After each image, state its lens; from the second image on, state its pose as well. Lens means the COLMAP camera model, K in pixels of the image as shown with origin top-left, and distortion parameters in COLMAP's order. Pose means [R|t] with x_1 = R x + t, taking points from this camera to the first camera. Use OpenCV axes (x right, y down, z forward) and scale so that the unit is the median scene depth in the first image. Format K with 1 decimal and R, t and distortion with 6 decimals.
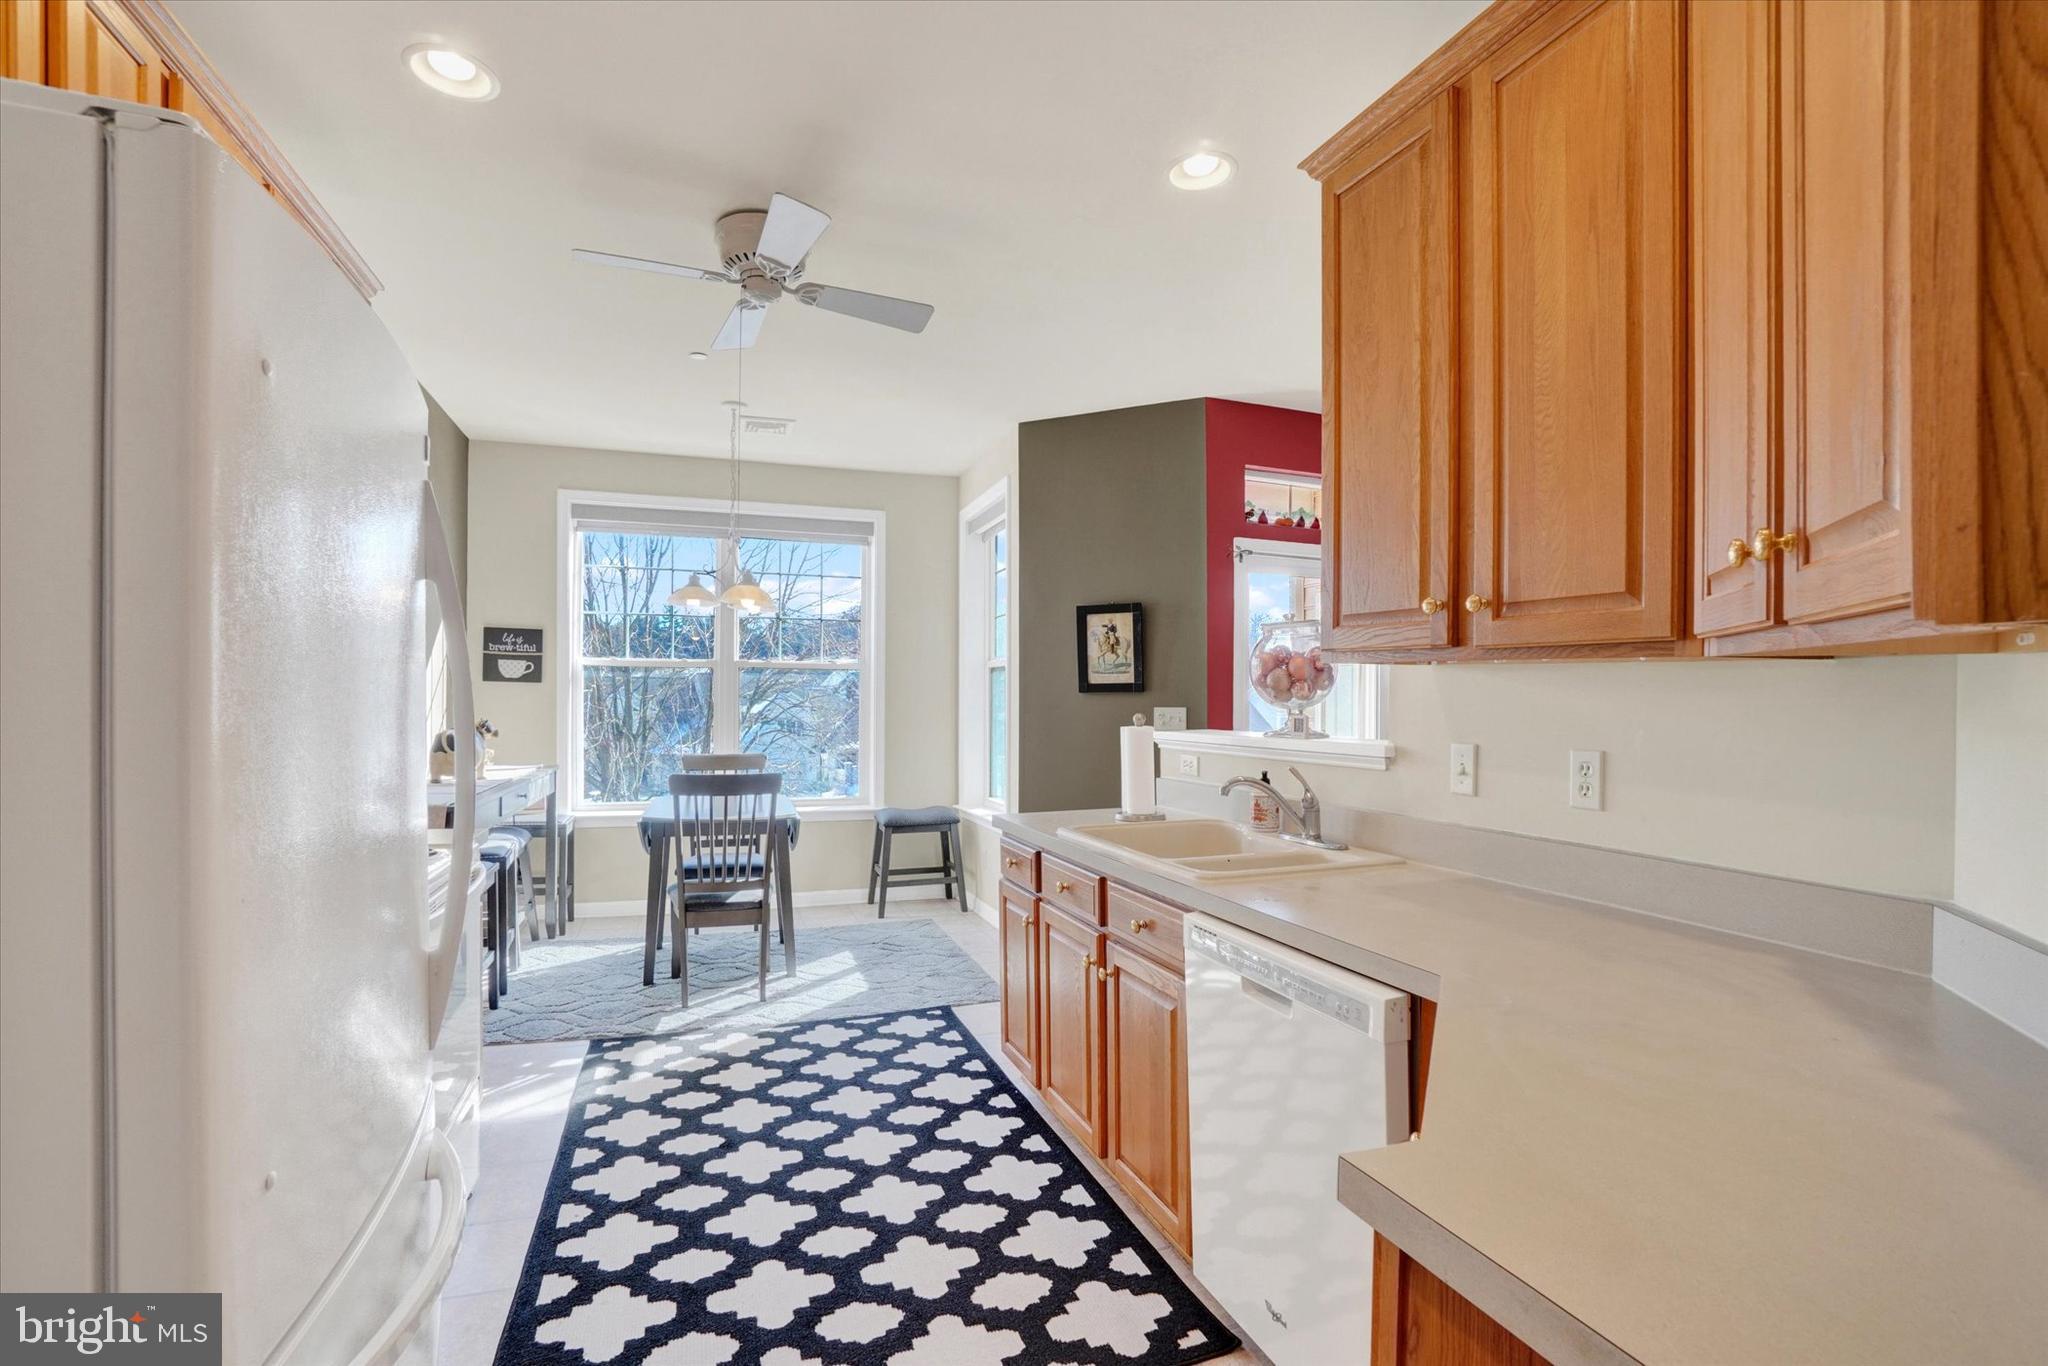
lens RADIAL K [[926.1, 0, 1002.3], [0, 926.1, 697.3], [0, 0, 1]] dist [-0.063985, 0.025698]
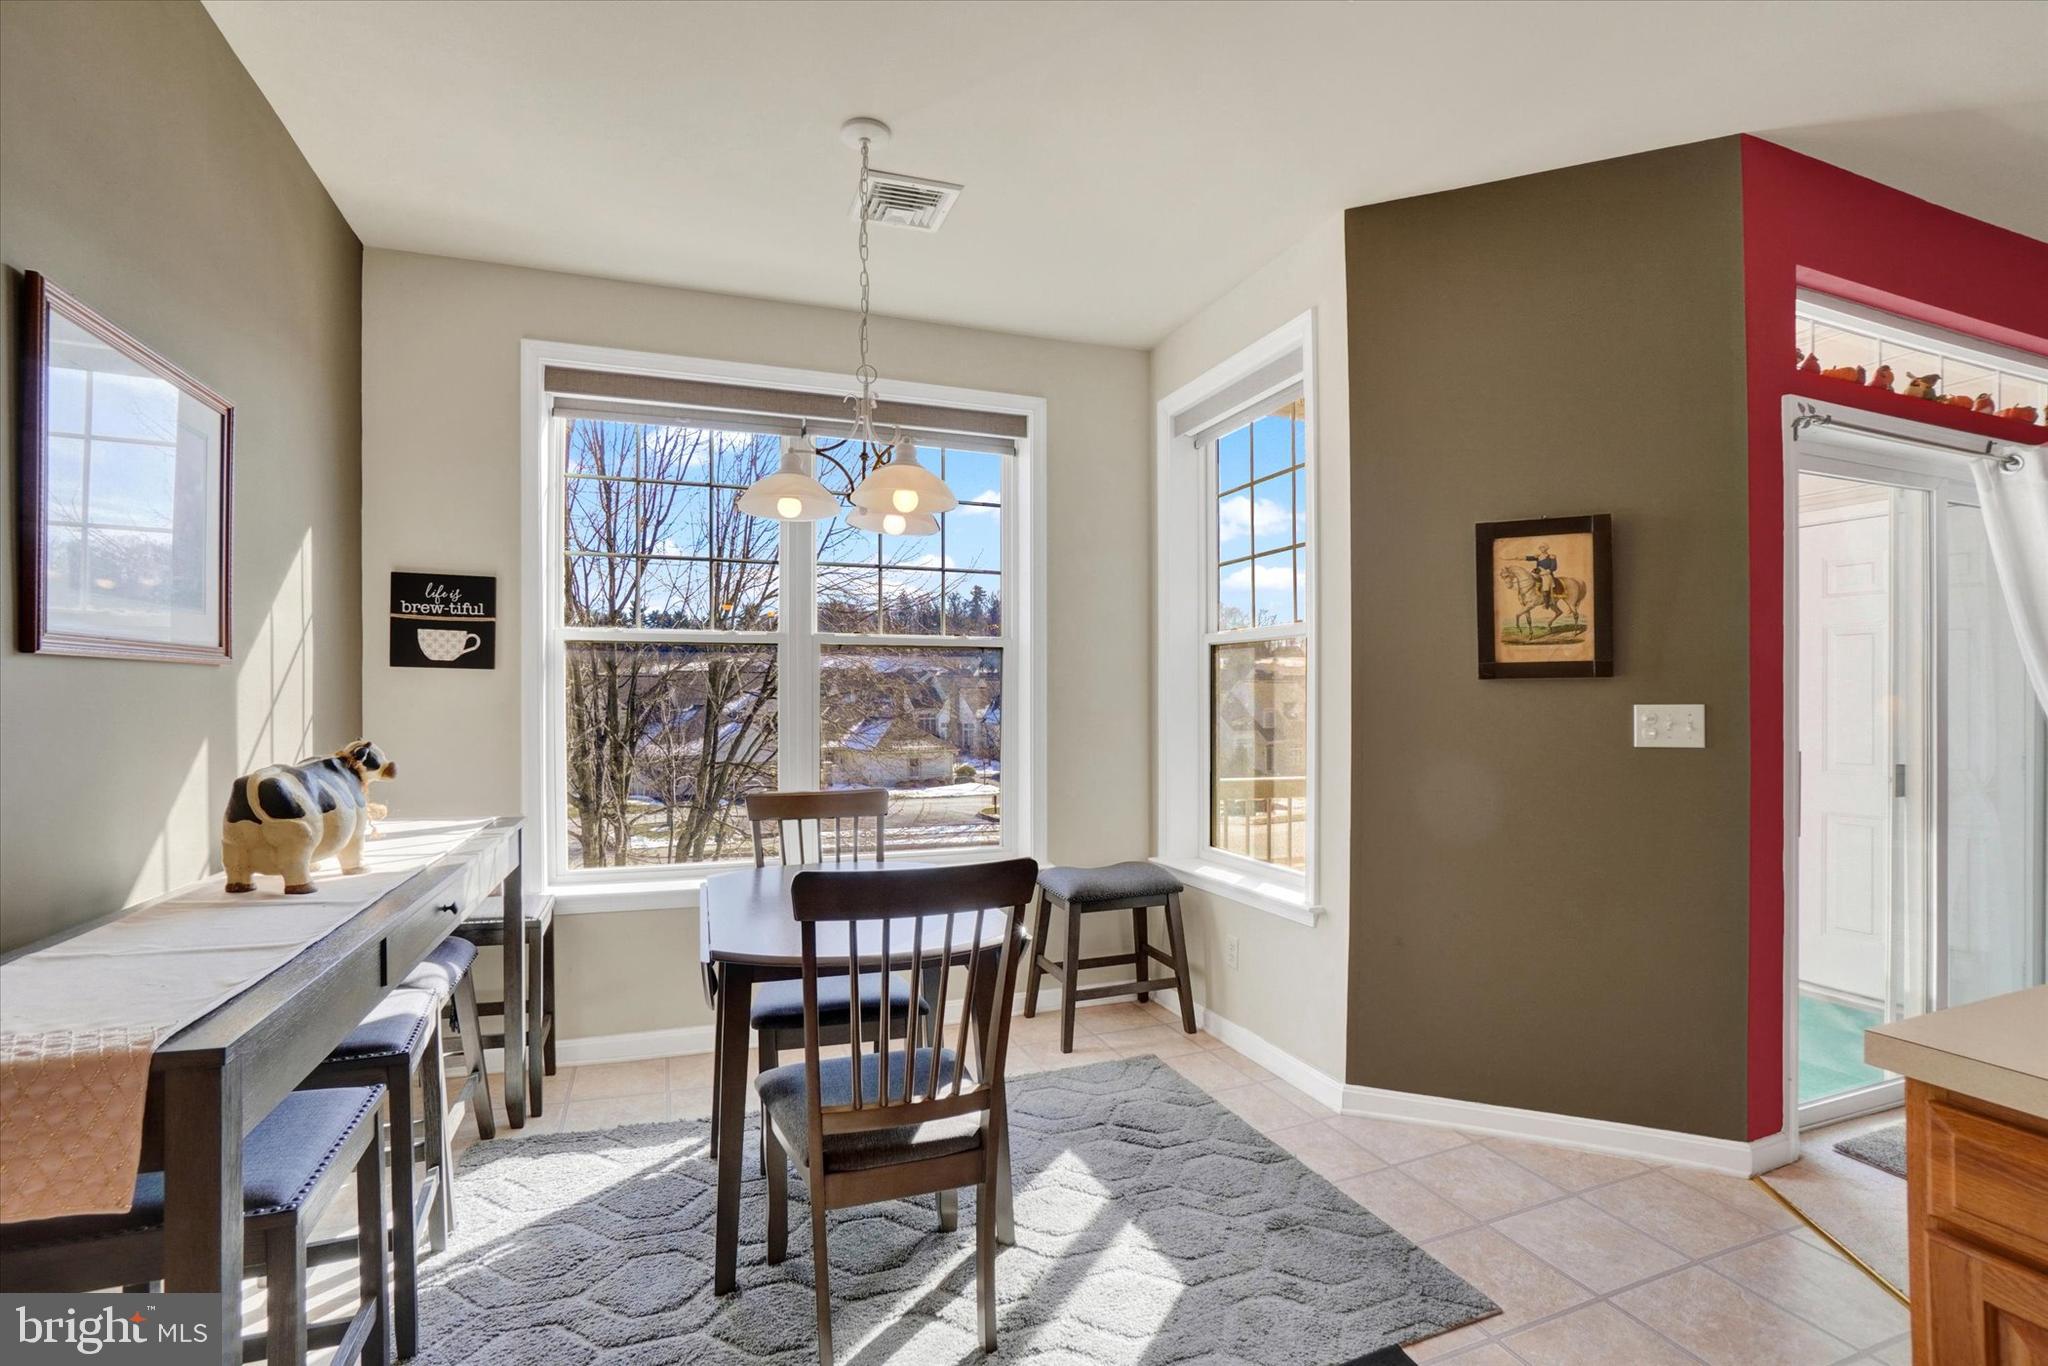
lens RADIAL K [[926.1, 0, 1002.3], [0, 926.1, 697.3], [0, 0, 1]] dist [-0.063985, 0.025698]
pose [[0.999528, -0.006660, 0.029987, -0.210510], [0.006541, 0.999970, 0.004083, 0.001807], [-0.030013, -0.003885, 0.999542, 0.434711]]
